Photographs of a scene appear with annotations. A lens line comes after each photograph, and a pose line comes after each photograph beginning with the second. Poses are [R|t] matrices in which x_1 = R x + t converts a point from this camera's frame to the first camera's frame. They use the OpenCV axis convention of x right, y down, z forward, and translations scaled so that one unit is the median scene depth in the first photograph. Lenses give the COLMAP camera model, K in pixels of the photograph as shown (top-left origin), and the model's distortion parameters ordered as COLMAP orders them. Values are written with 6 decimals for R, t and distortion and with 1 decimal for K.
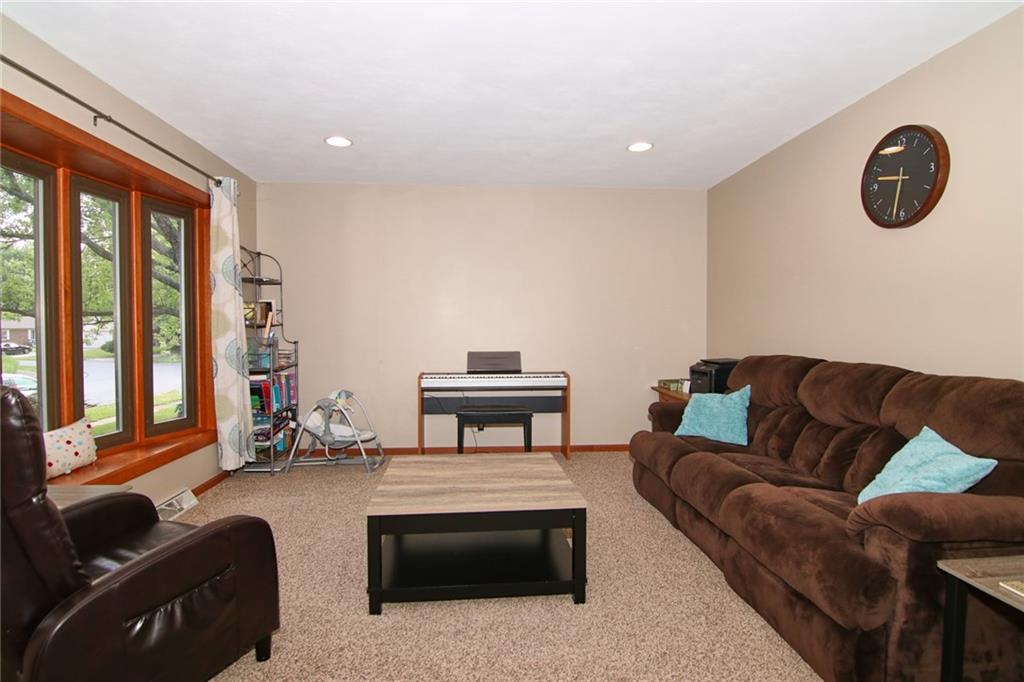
lens RADIAL K [[519.3, 0, 520.2], [0, 519.3, 337.5], [0, 0, 1]] dist [-0.009592, -0.004100]
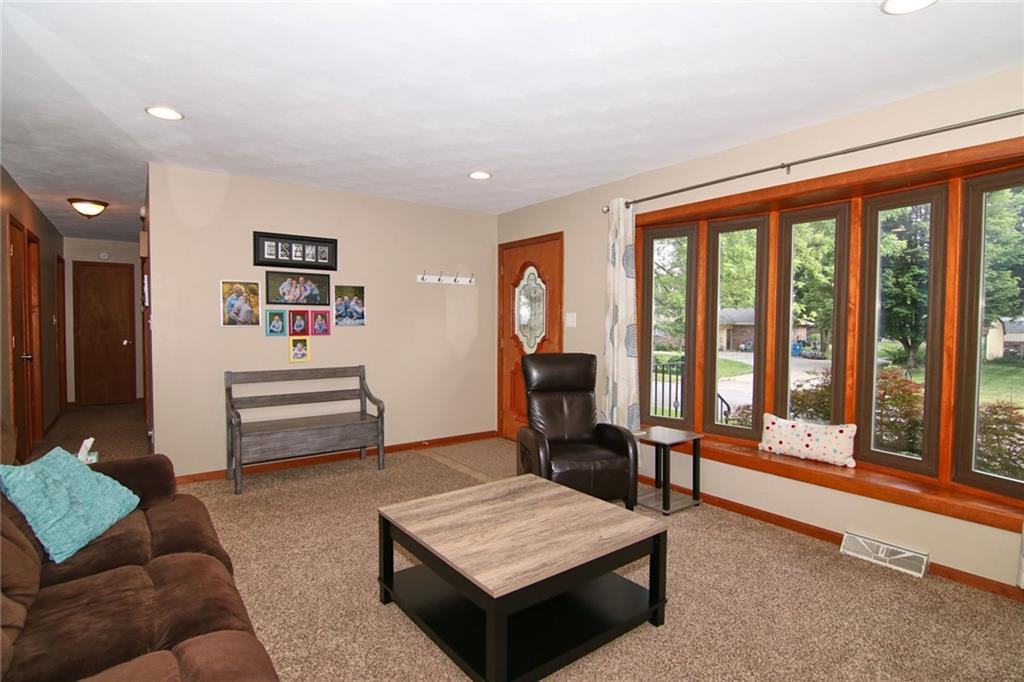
lens RADIAL K [[519.3, 0, 504.6], [0, 519.3, 338.6], [0, 0, 1]] dist [-0.009592, -0.004100]
pose [[-0.855818, 0.017405, -0.516983, 0.252716], [-0.013335, 0.998359, 0.055686, -0.056349], [0.517104, 0.054551, -0.854182, 1.130902]]
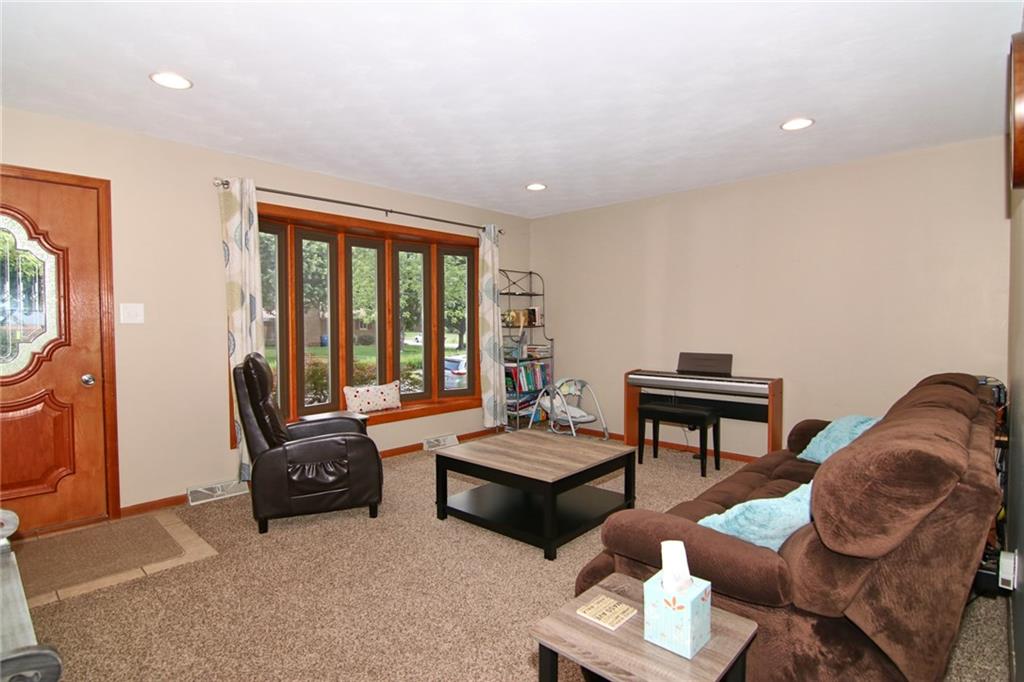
lens RADIAL K [[519.3, 0, 500.2], [0, 519.3, 335.6], [0, 0, 1]] dist [-0.009592, -0.004100]
pose [[0.669588, 0.015576, -0.742570, 0.518001], [-0.012592, 0.999874, 0.009619, -0.013785], [0.742626, 0.002910, 0.669700, 0.054478]]
